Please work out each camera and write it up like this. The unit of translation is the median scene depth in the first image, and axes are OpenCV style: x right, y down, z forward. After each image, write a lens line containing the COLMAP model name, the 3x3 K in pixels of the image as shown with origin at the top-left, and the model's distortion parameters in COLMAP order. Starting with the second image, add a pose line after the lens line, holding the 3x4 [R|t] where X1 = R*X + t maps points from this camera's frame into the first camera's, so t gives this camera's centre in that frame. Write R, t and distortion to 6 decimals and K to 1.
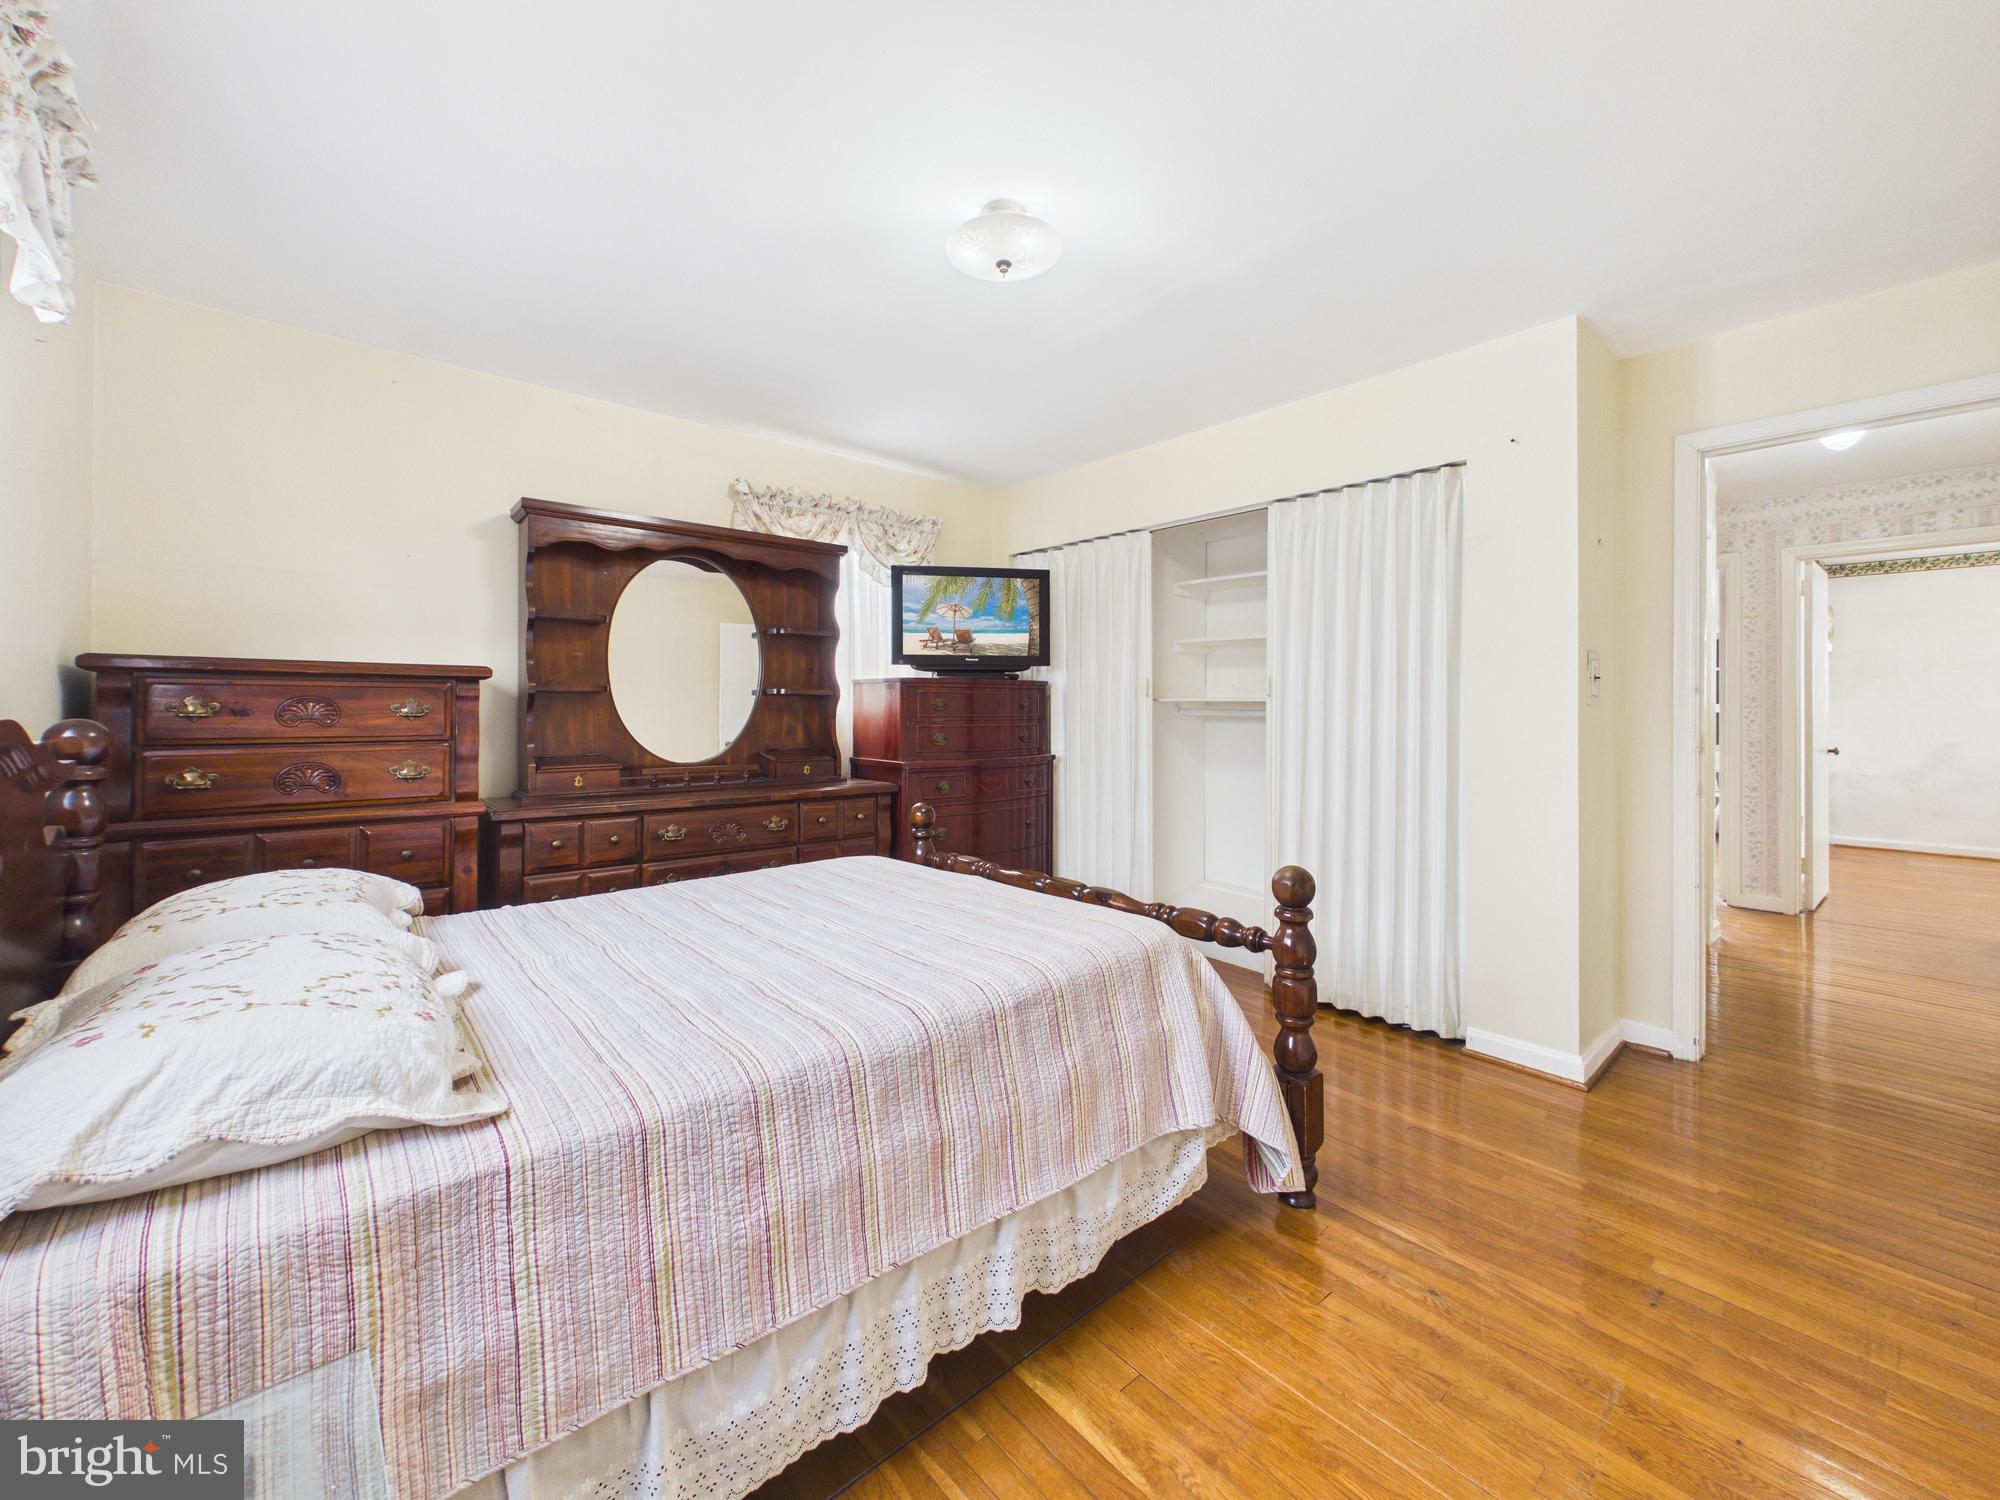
lens RADIAL K [[798.0, 0, 997.6], [0, 798.0, 714.2], [0, 0, 1]] dist [0.000080, 0.000076]
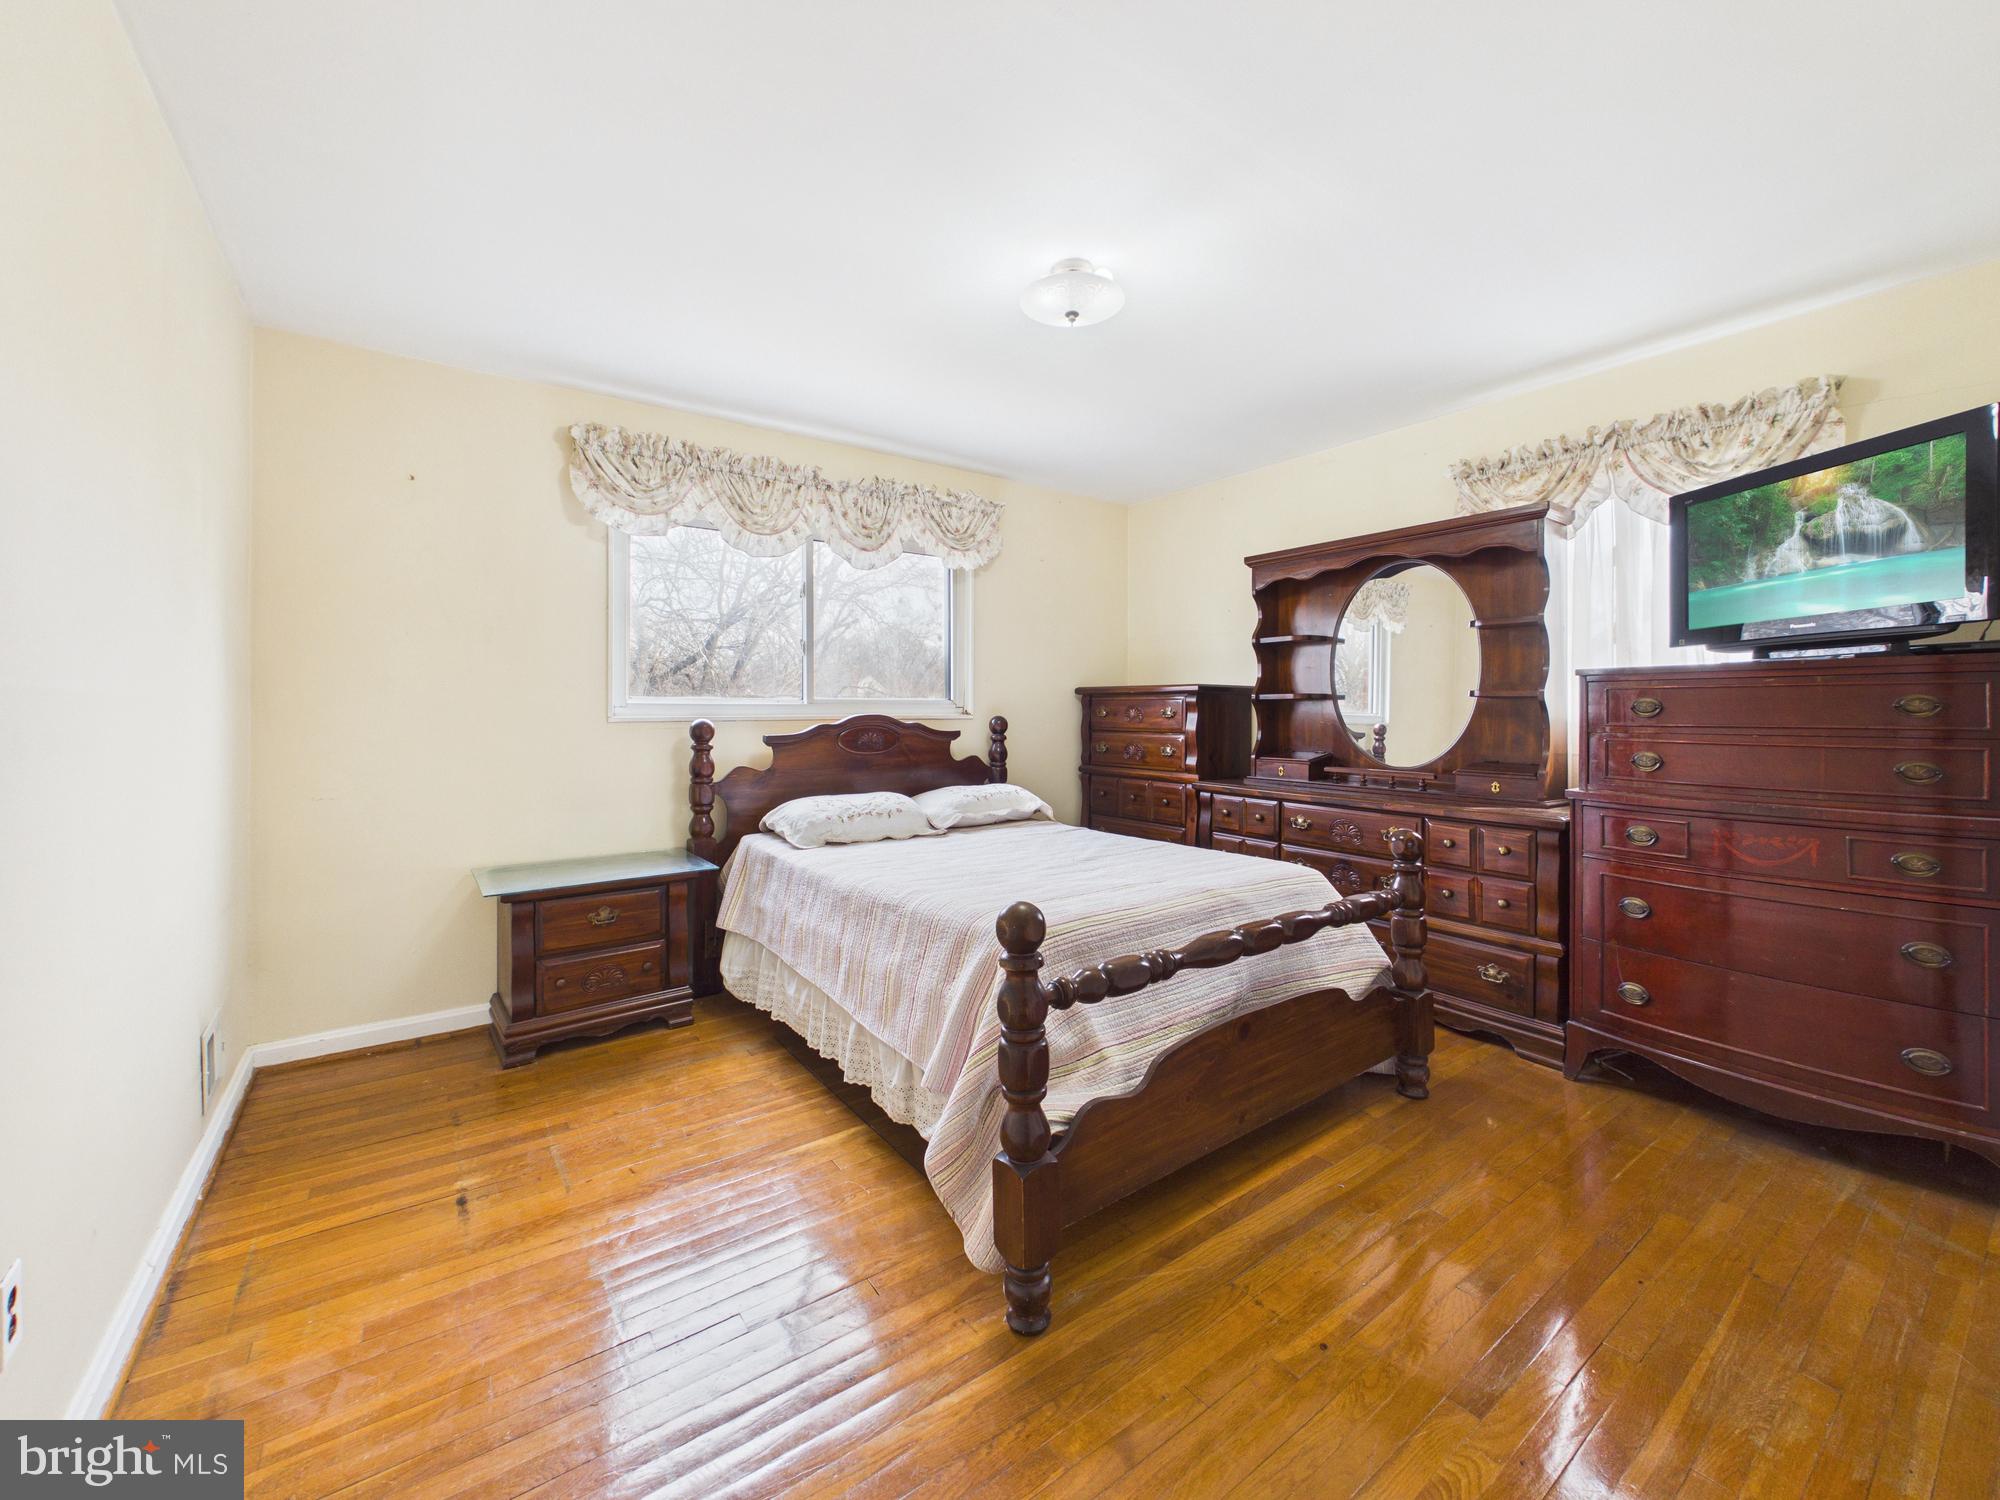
lens RADIAL K [[819.3, 0, 1042.7], [0, 819.3, 748.2], [0, 0, 1]] dist [-0.000723, -0.000070]
pose [[-0.058123, 0.040349, -0.997494, 0.859167], [-0.014966, 0.999035, 0.041284, 0.001089], [0.998197, 0.017328, -0.057463, 0.771691]]
